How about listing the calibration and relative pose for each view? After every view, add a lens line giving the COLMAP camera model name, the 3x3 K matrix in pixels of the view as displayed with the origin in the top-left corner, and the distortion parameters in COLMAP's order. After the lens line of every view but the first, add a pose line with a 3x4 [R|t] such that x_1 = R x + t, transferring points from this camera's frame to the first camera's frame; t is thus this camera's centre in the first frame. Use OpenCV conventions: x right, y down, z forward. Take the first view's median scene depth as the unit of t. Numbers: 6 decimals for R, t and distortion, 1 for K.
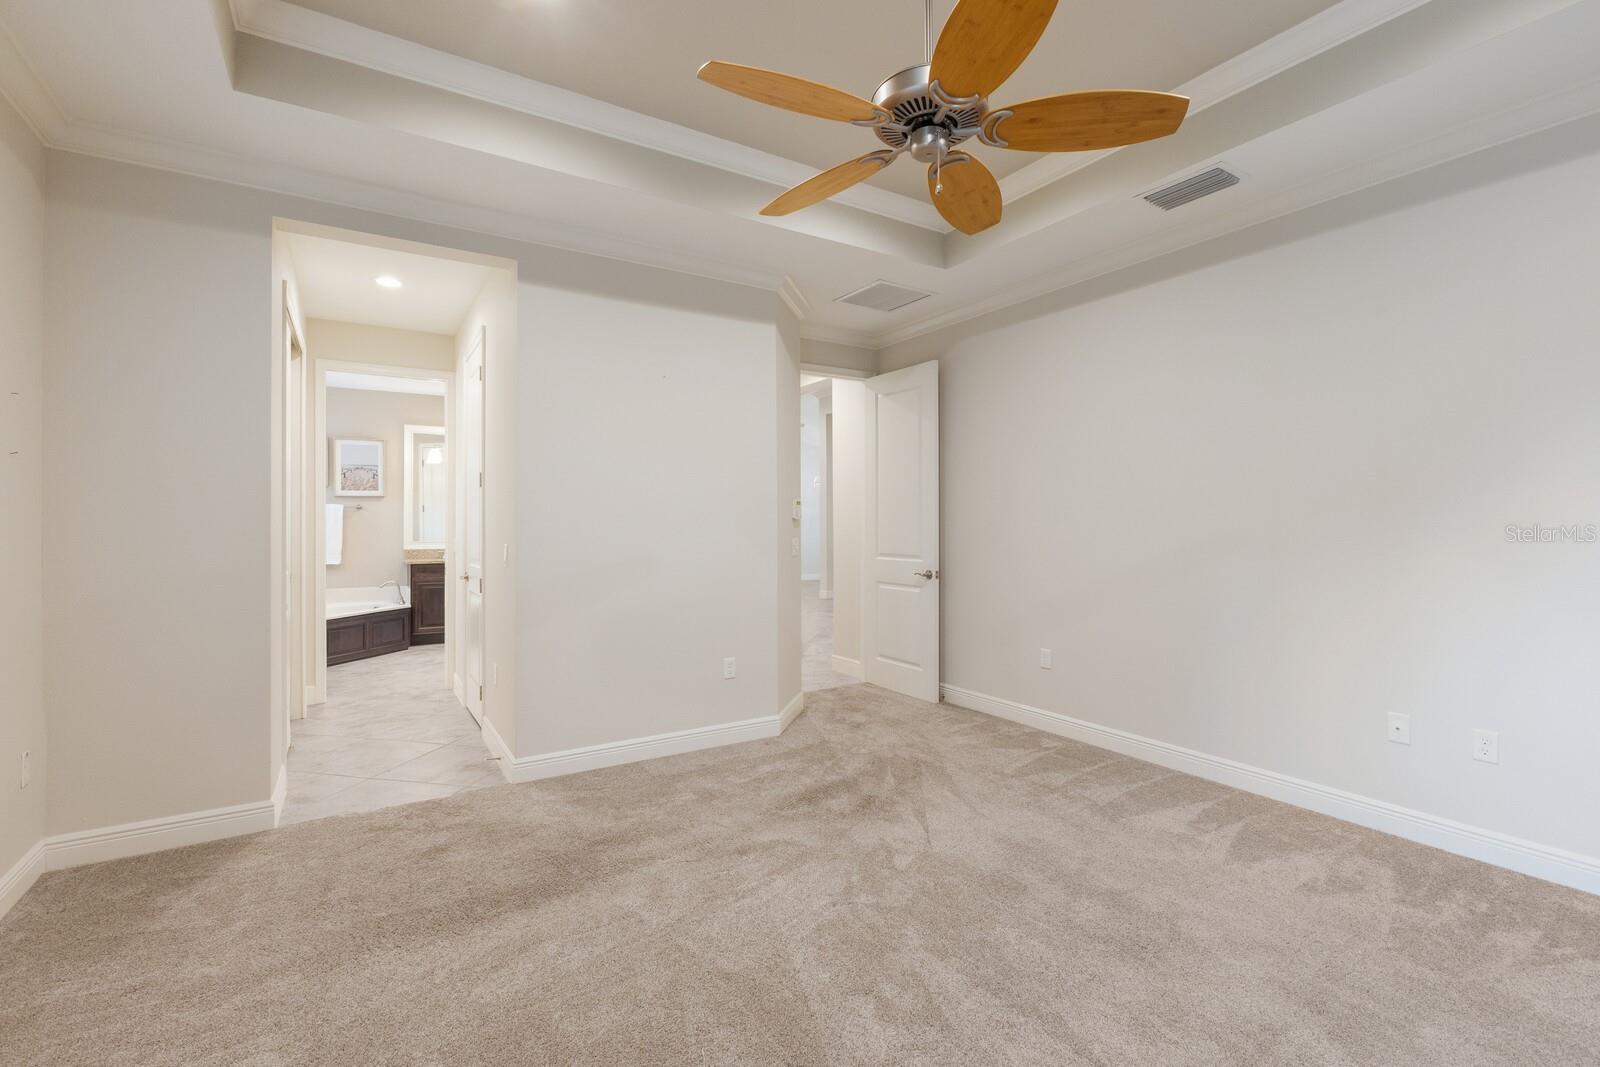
lens RADIAL K [[714.2, 0, 802.6], [0, 714.2, 528.4], [0, 0, 1]] dist [-0.001445, -0.000064]
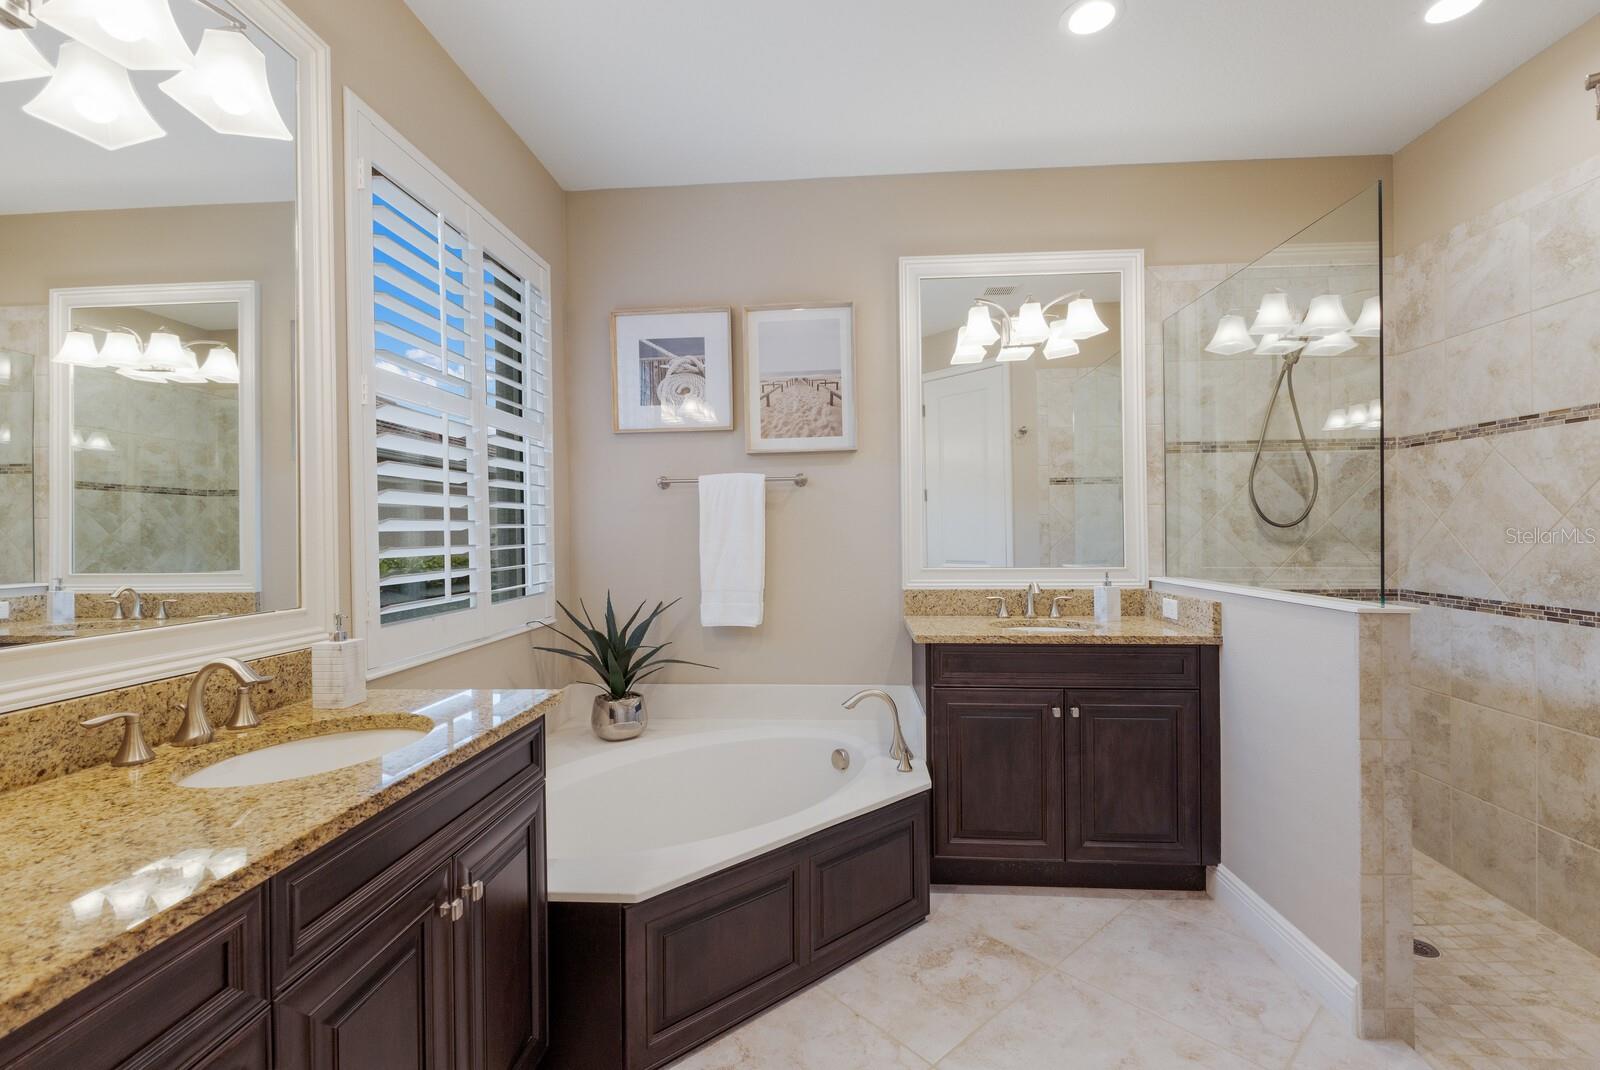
lens RADIAL K [[714.2, 0, 802.6], [0, 714.2, 529.9], [0, 0, 1]] dist [-0.001445, -0.000064]
pose [[0.815317, -0.009599, -0.578935, -0.396078], [0.009143, 0.999951, -0.003704, -0.000807], [0.578942, -0.002273, 0.815366, 0.685409]]
